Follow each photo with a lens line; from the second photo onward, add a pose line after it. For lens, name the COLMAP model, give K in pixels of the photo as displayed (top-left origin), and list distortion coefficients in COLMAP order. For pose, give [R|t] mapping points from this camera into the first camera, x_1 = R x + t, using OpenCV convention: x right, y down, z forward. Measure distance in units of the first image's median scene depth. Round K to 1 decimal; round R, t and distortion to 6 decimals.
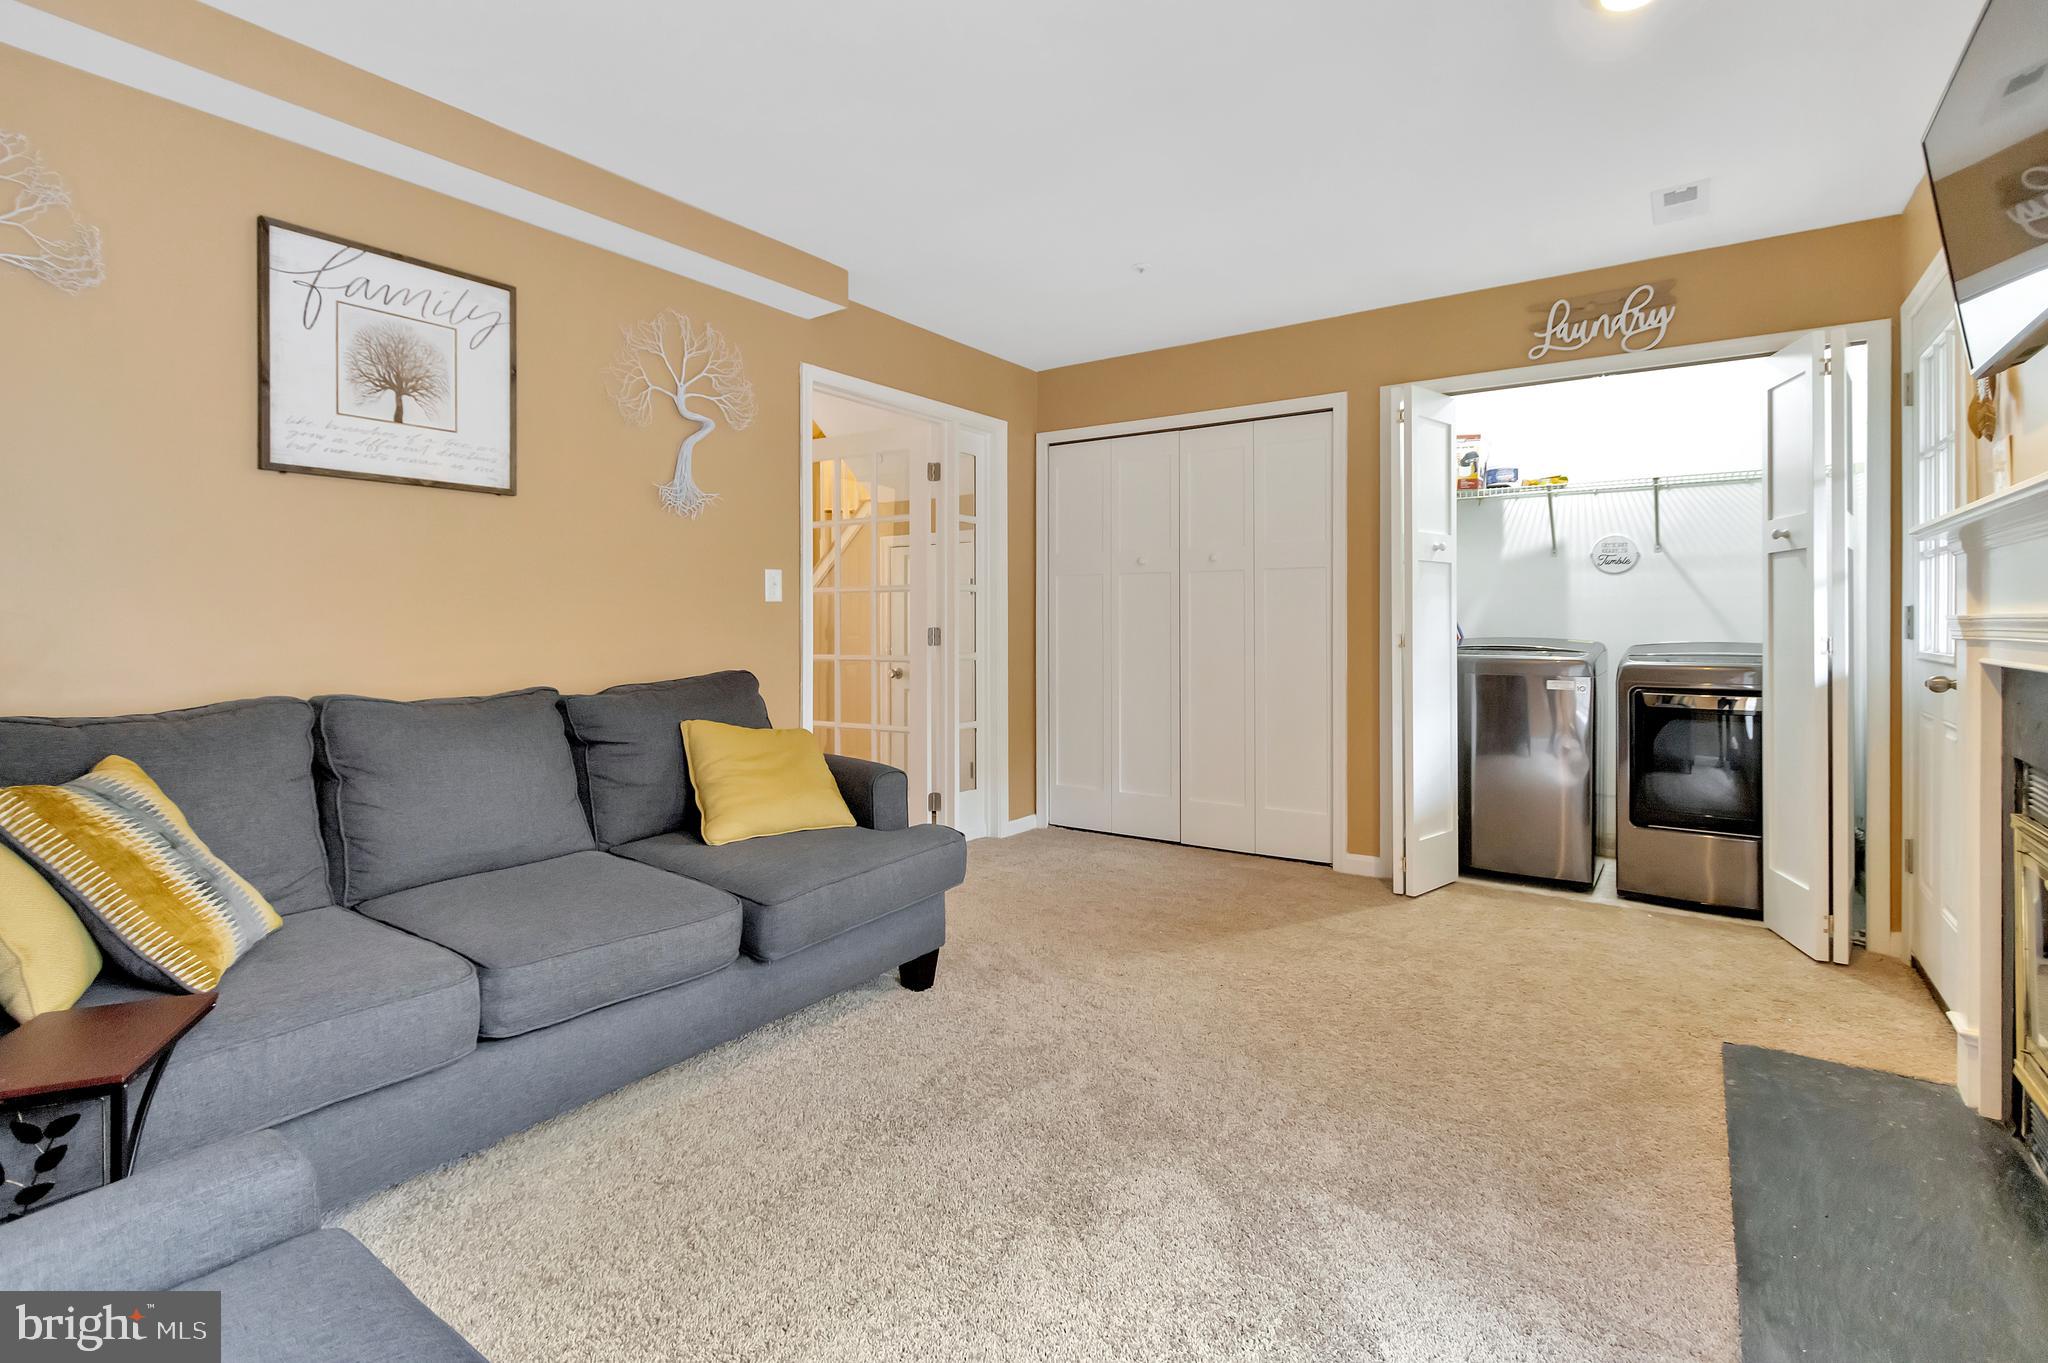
lens RADIAL K [[958.5, 0, 1017.6], [0, 958.5, 626.3], [0, 0, 1]] dist [0.002793, -0.000290]
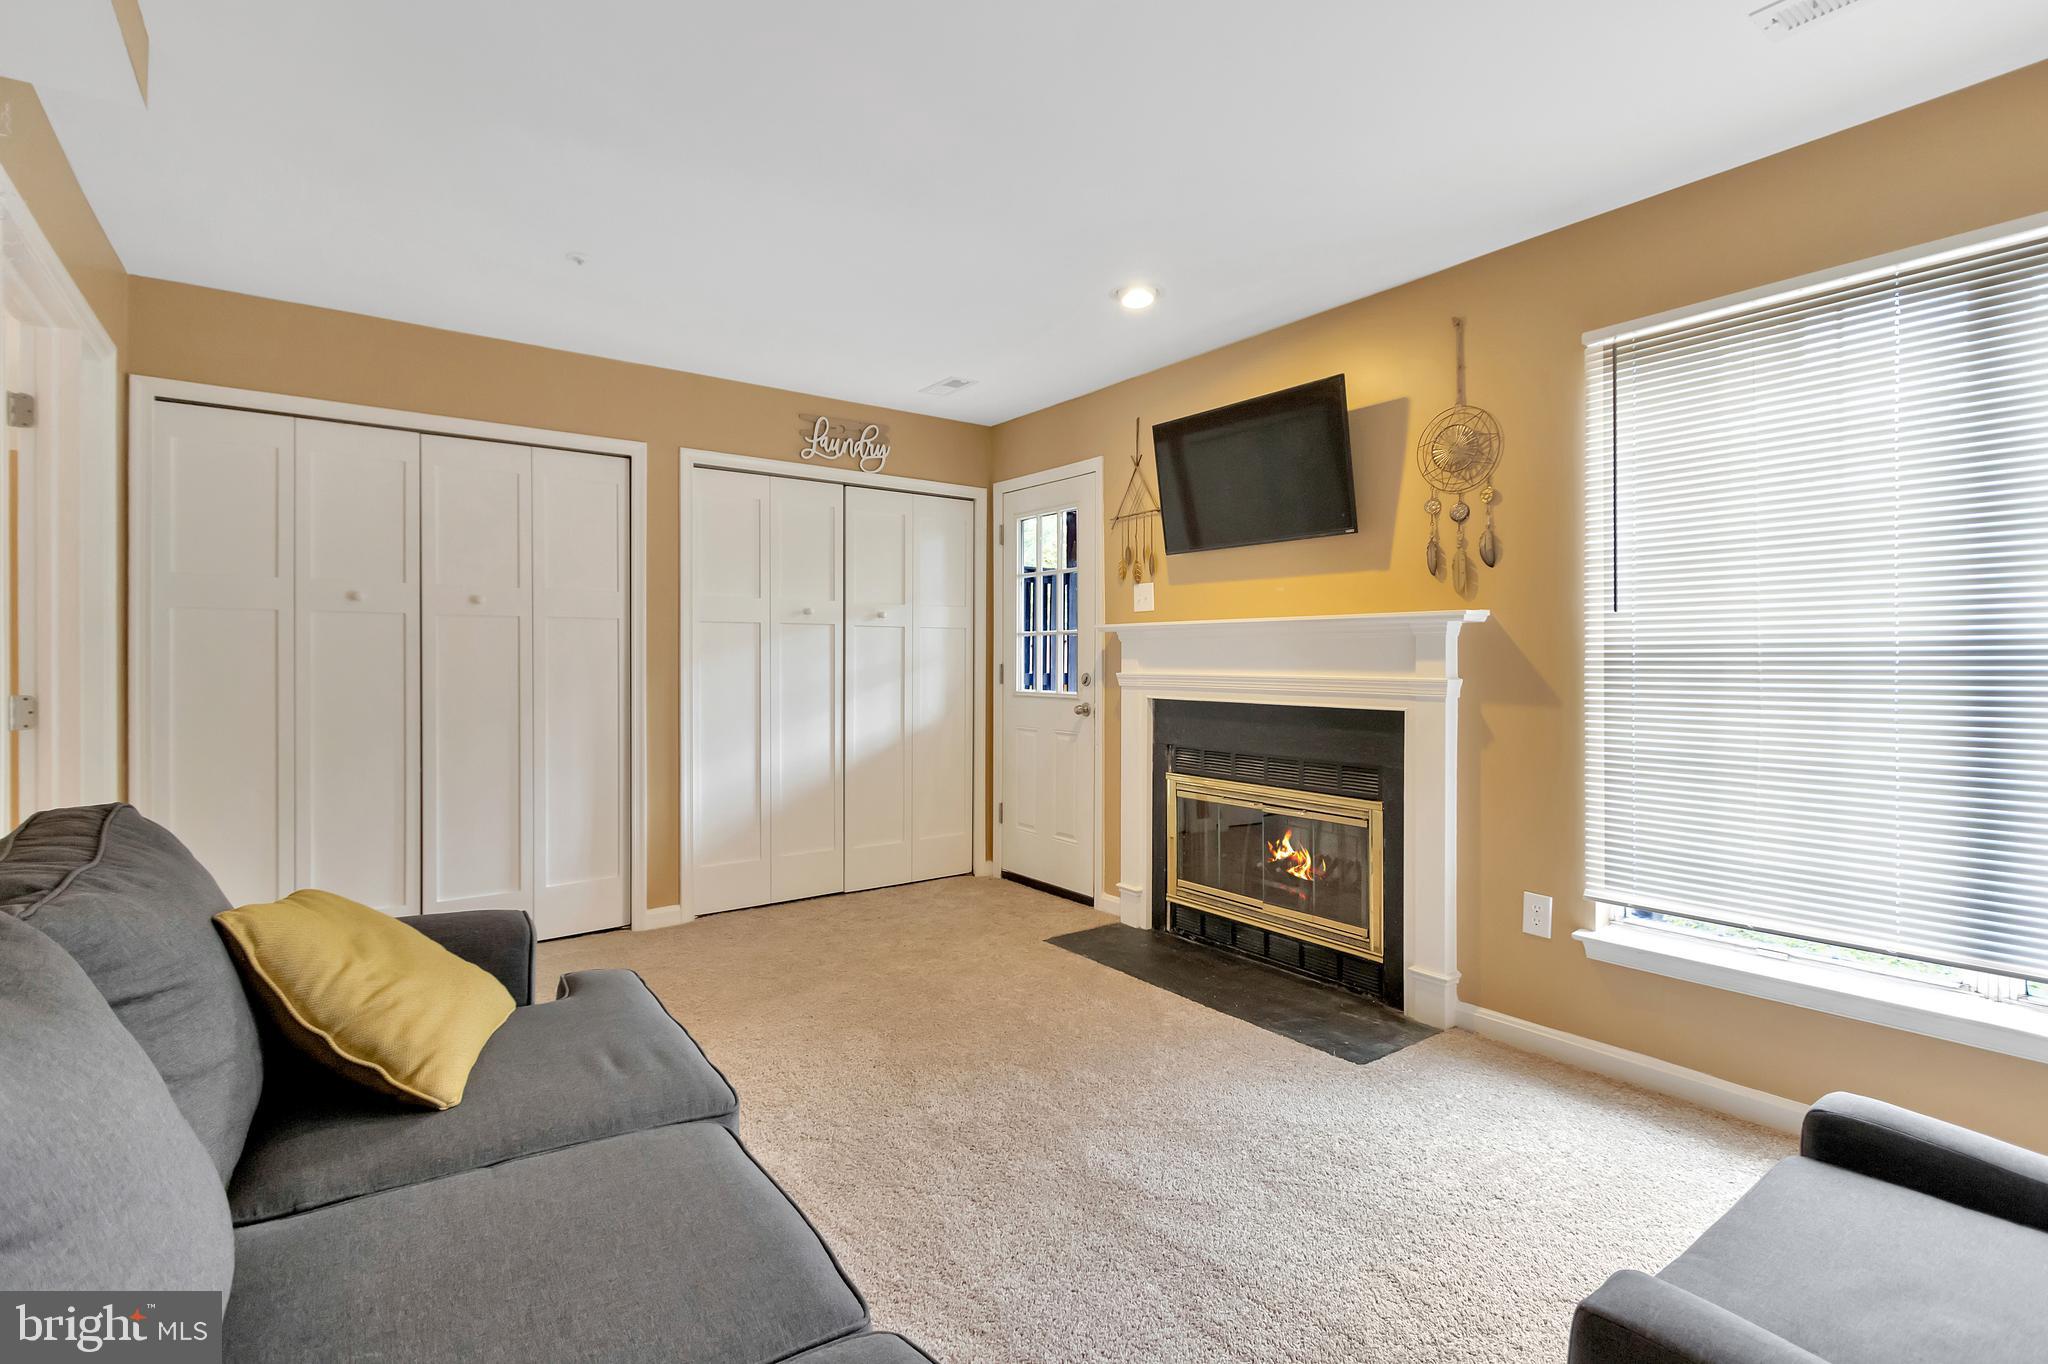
lens RADIAL K [[943.5, 0, 1025.6], [0, 943.5, 673.6], [0, 0, 1]] dist [0.002989, -0.001152]
pose [[0.322163, -0.012873, 0.946597, -0.531839], [0.000326, 0.999909, 0.013487, -0.023456], [-0.946684, -0.004037, 0.322138, 0.366523]]
